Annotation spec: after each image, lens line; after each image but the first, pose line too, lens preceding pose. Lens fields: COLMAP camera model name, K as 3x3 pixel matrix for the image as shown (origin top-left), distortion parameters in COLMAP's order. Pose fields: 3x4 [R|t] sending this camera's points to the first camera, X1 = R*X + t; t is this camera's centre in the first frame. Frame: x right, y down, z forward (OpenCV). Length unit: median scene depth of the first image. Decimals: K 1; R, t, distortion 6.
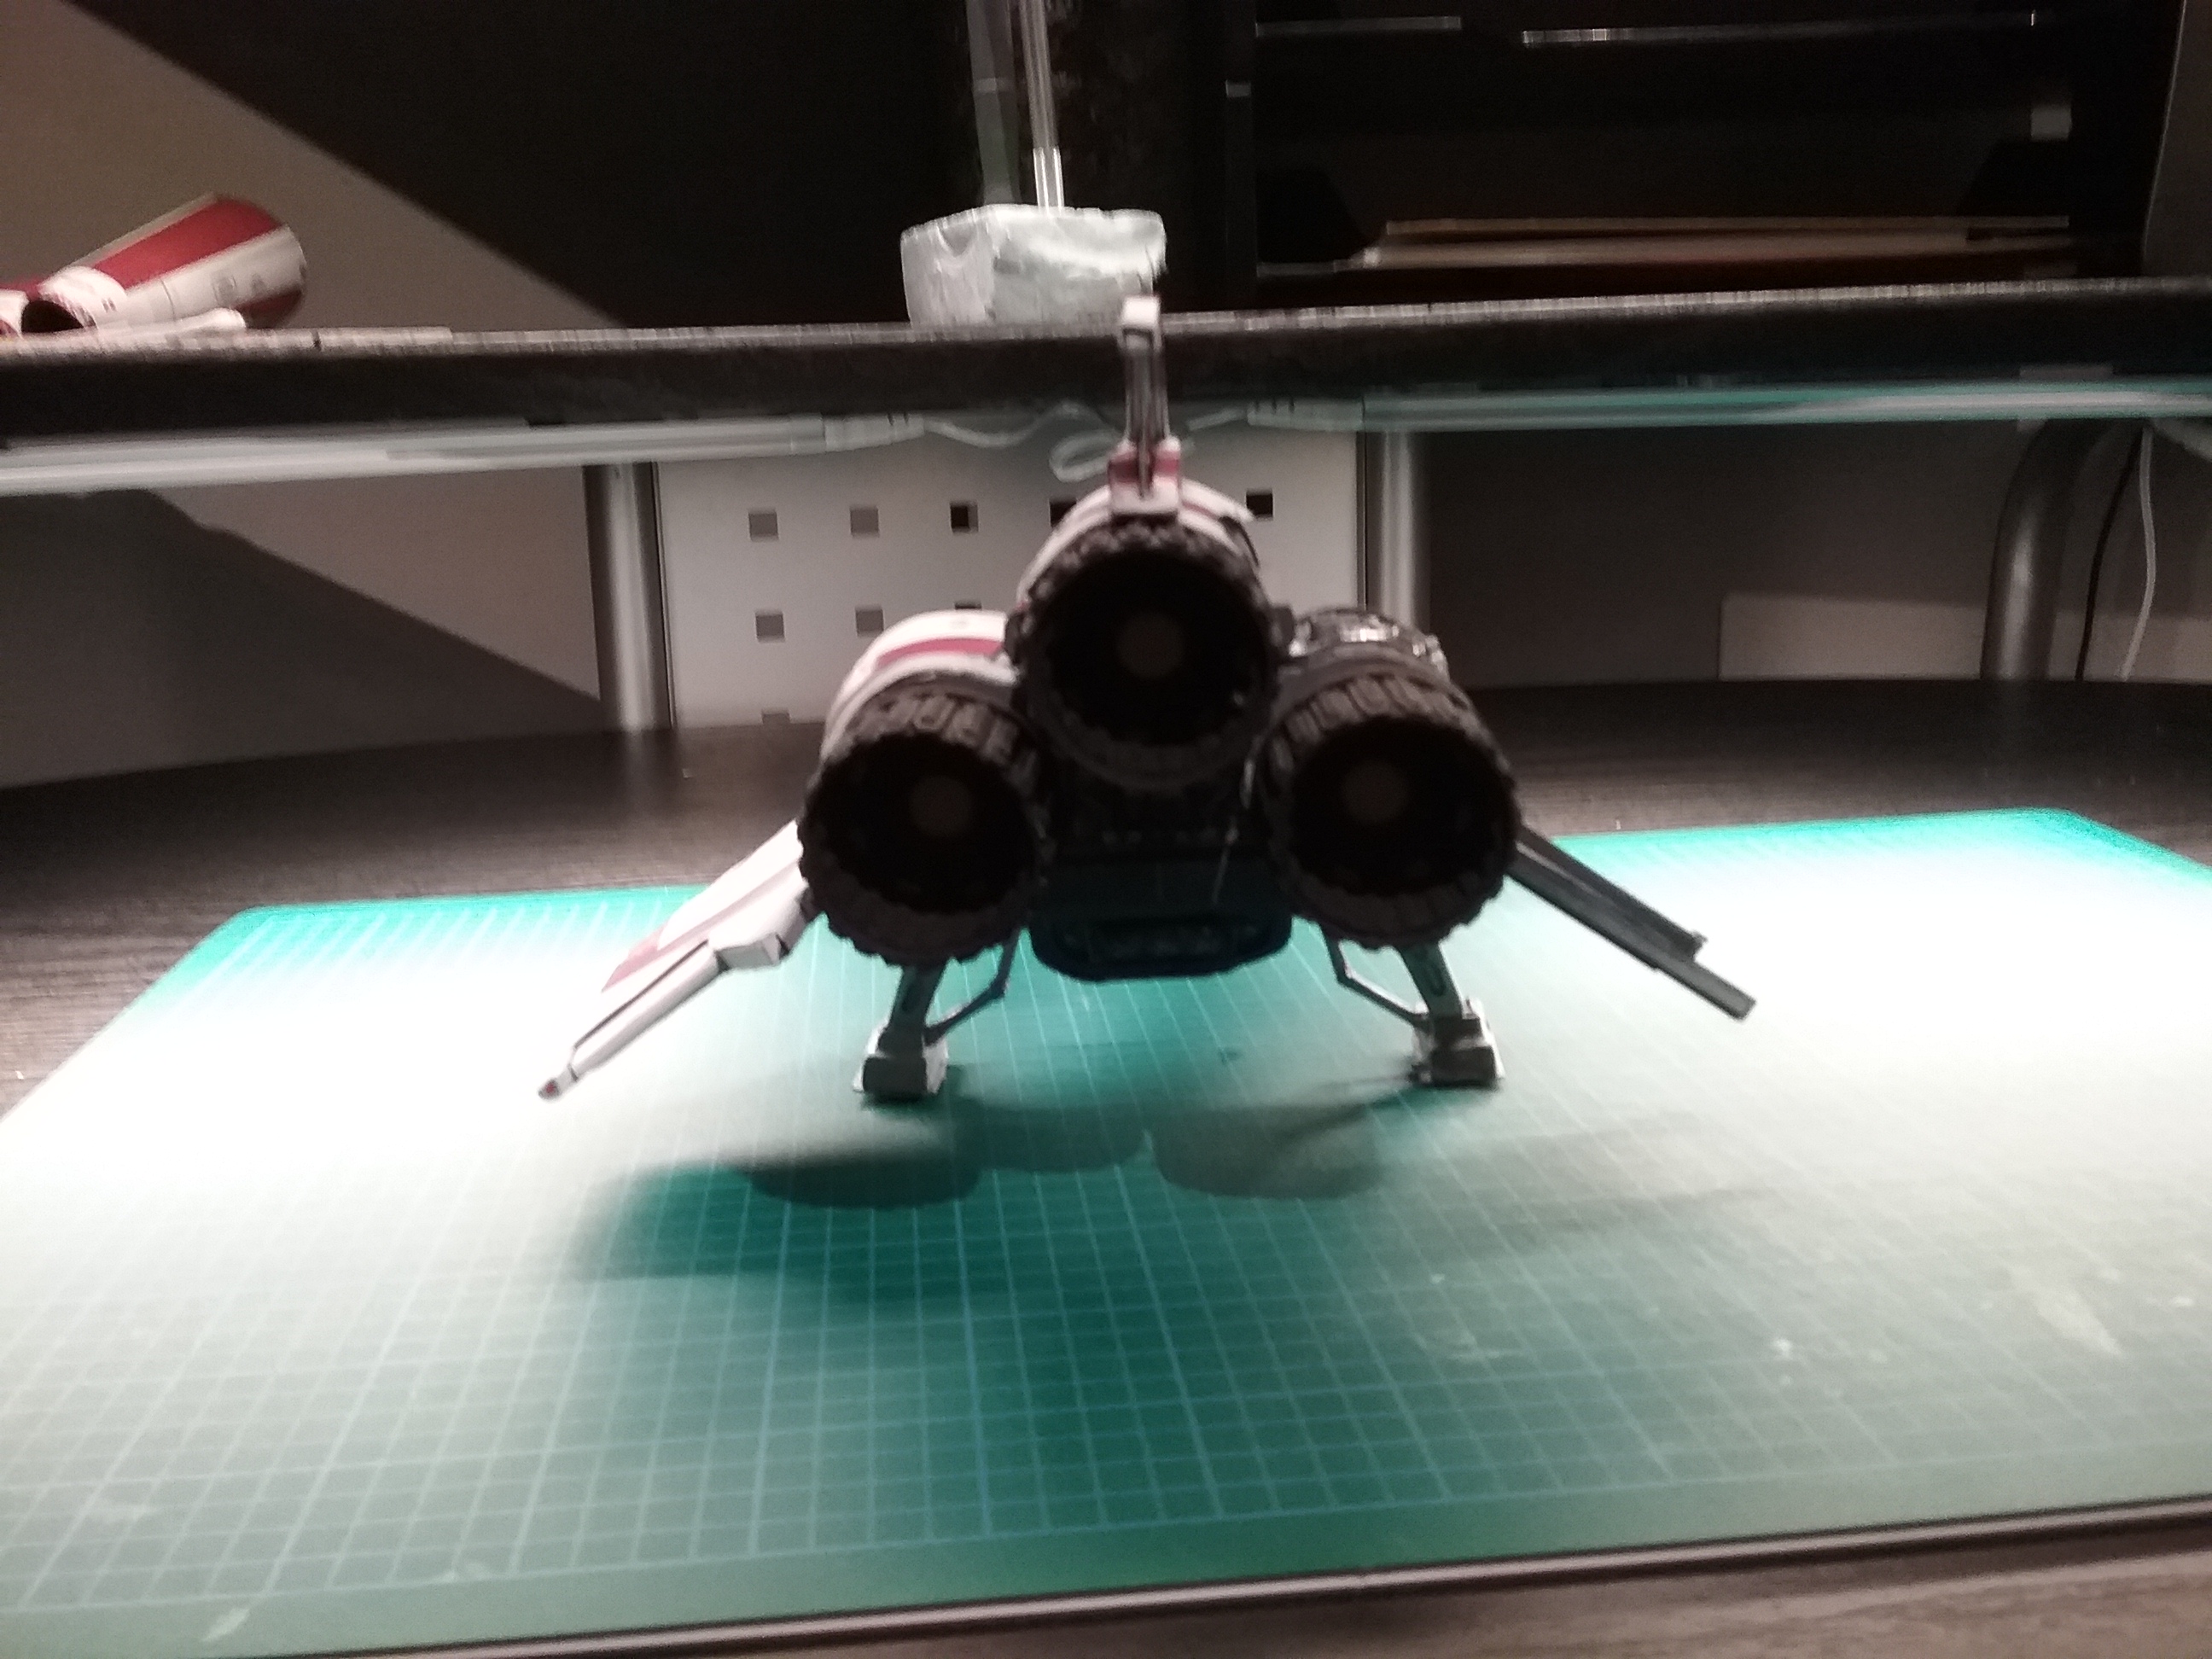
lens RADIAL K [[2081.7, 0, 1085.2], [0, 2081.7, 837.1], [0, 0, 1]] dist [0.059719, -0.160541]
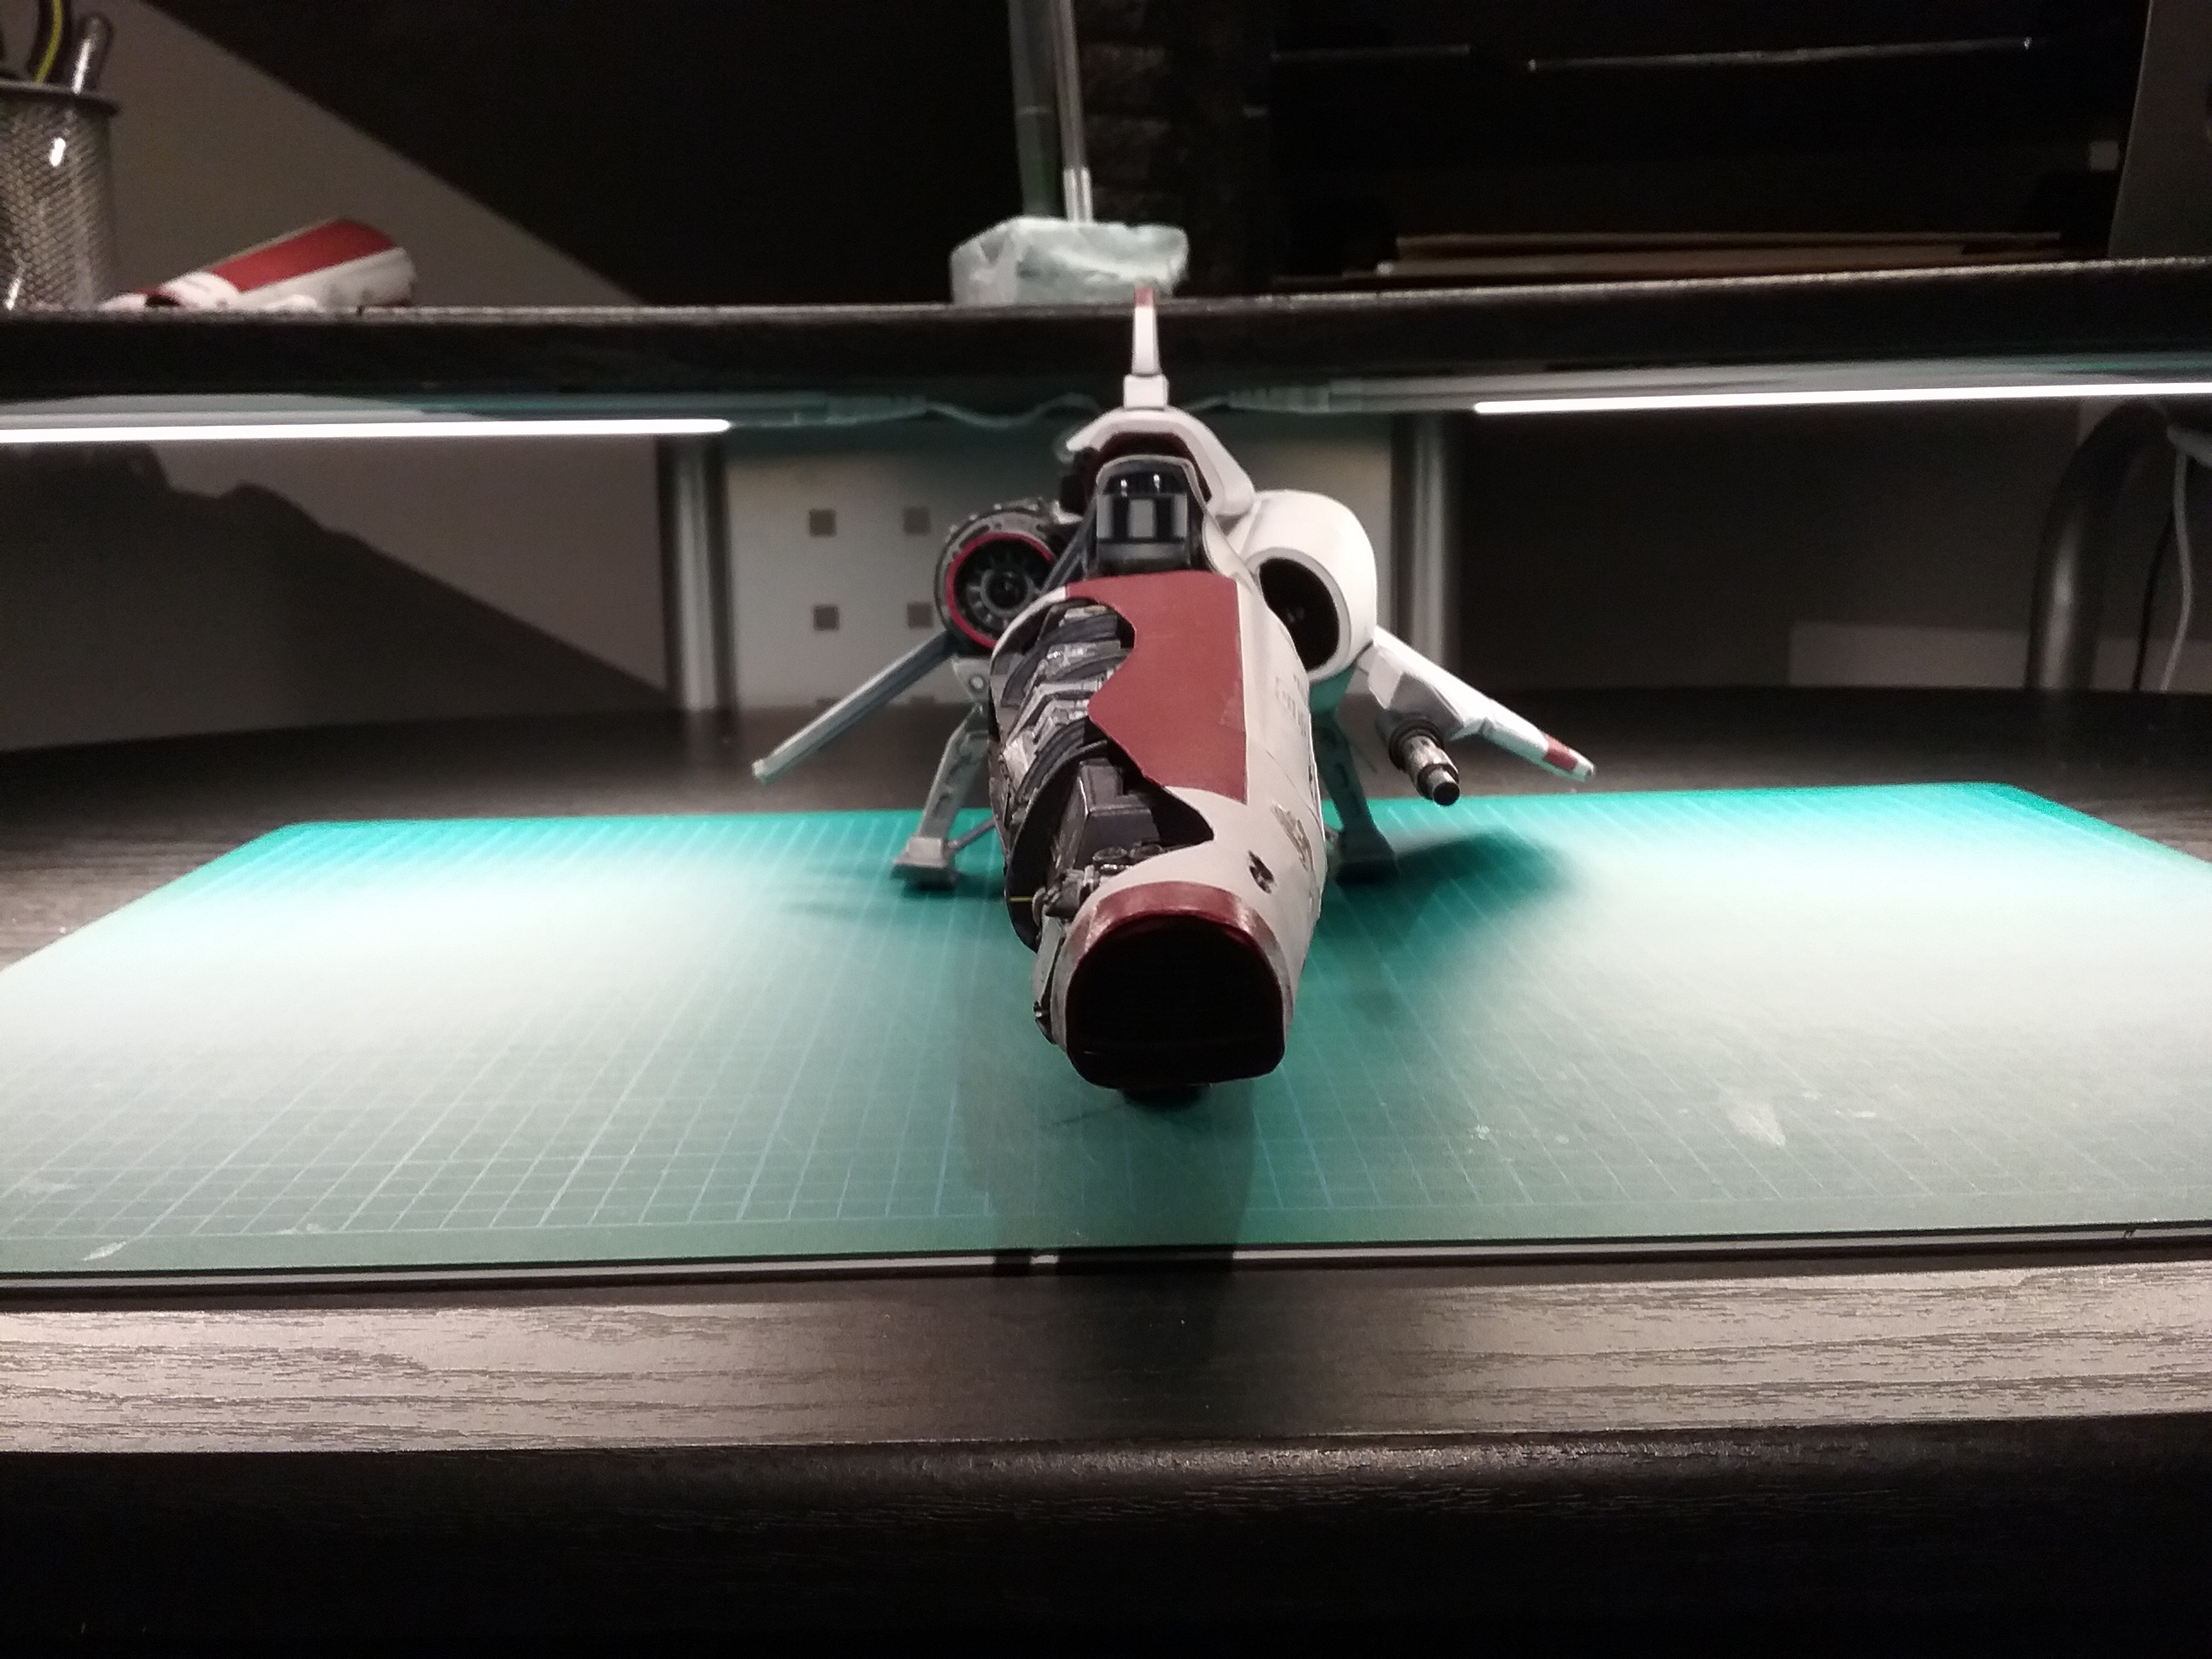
lens RADIAL K [[2105.7, 0, 1106.0], [0, 2105.7, 829.5], [0, 0, 1]] dist [0.062821, -0.179523]
pose [[0.996870, 0.022784, -0.075710, 0.089939], [-0.025809, 0.998897, -0.039227, 0.055156], [0.074733, 0.041058, 0.996358, -0.069598]]
